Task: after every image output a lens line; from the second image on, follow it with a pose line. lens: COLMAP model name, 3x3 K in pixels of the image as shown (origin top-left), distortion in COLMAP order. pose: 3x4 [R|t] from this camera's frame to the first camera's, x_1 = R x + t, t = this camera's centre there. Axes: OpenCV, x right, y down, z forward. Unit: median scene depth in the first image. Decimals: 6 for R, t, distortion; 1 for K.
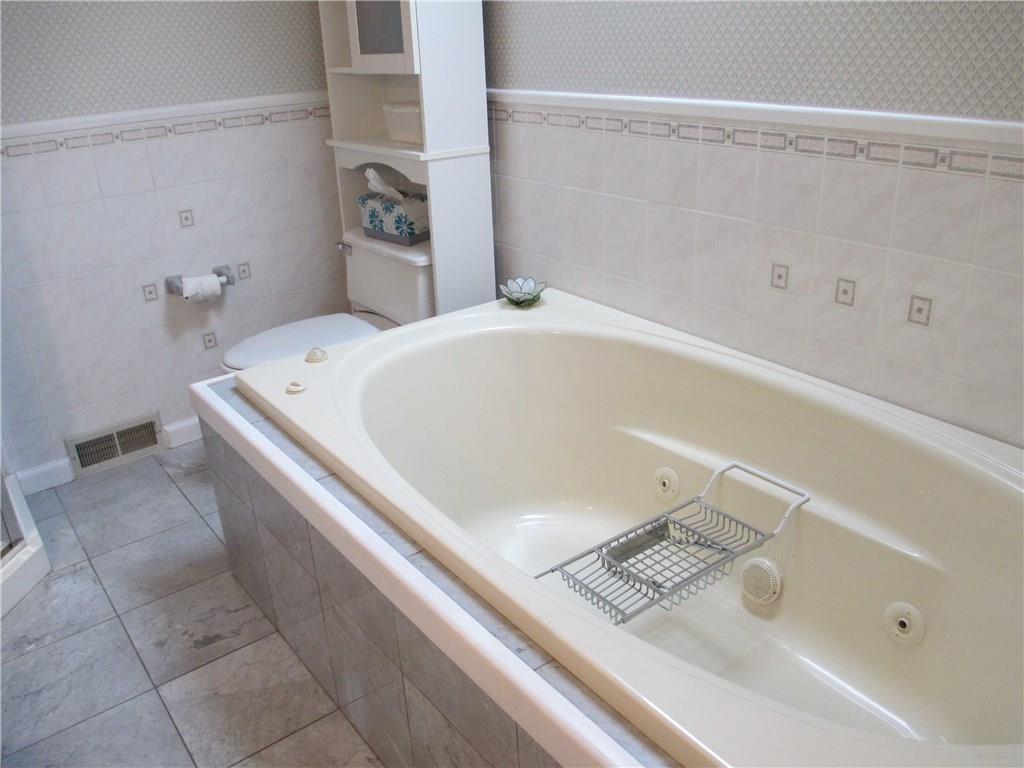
lens RADIAL K [[849.0, 0, 508.0], [0, 849.0, 385.6], [0, 0, 1]] dist [-0.086781, 0.046838]
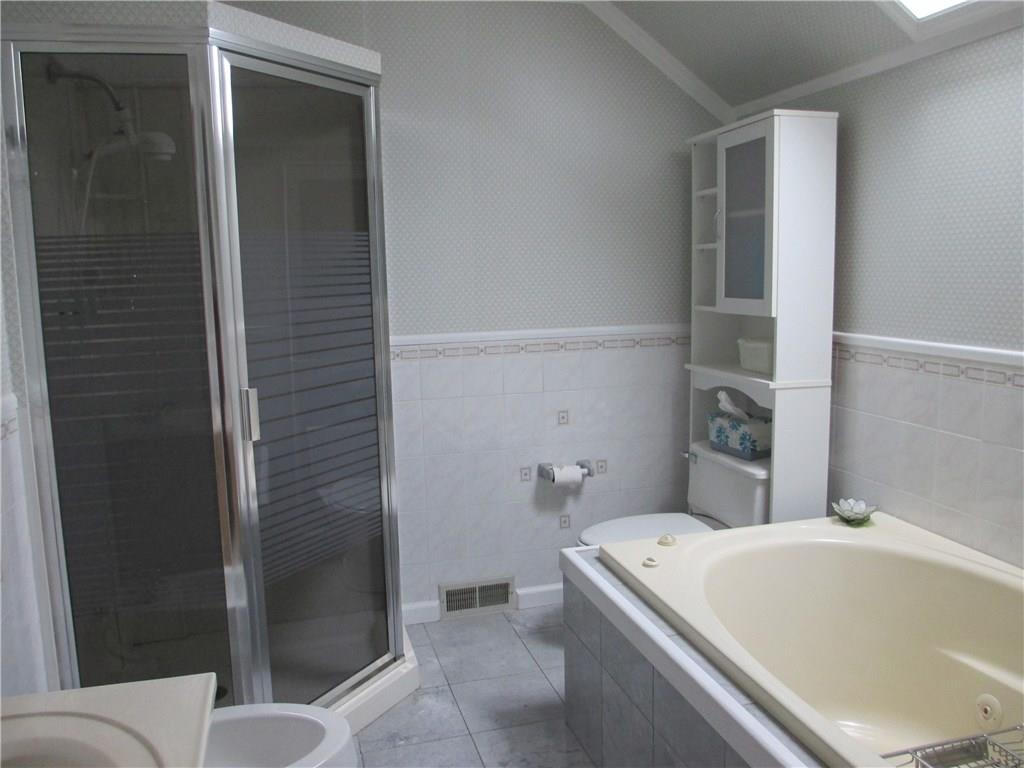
lens RADIAL K [[849.0, 0, 515.9], [0, 849.0, 377.1], [0, 0, 1]] dist [-0.086781, 0.046838]
pose [[0.931695, 0.073606, -0.355707, -0.017403], [-0.164846, 0.958286, -0.233480, 0.046345], [0.323684, 0.276169, 0.904964, -0.164972]]
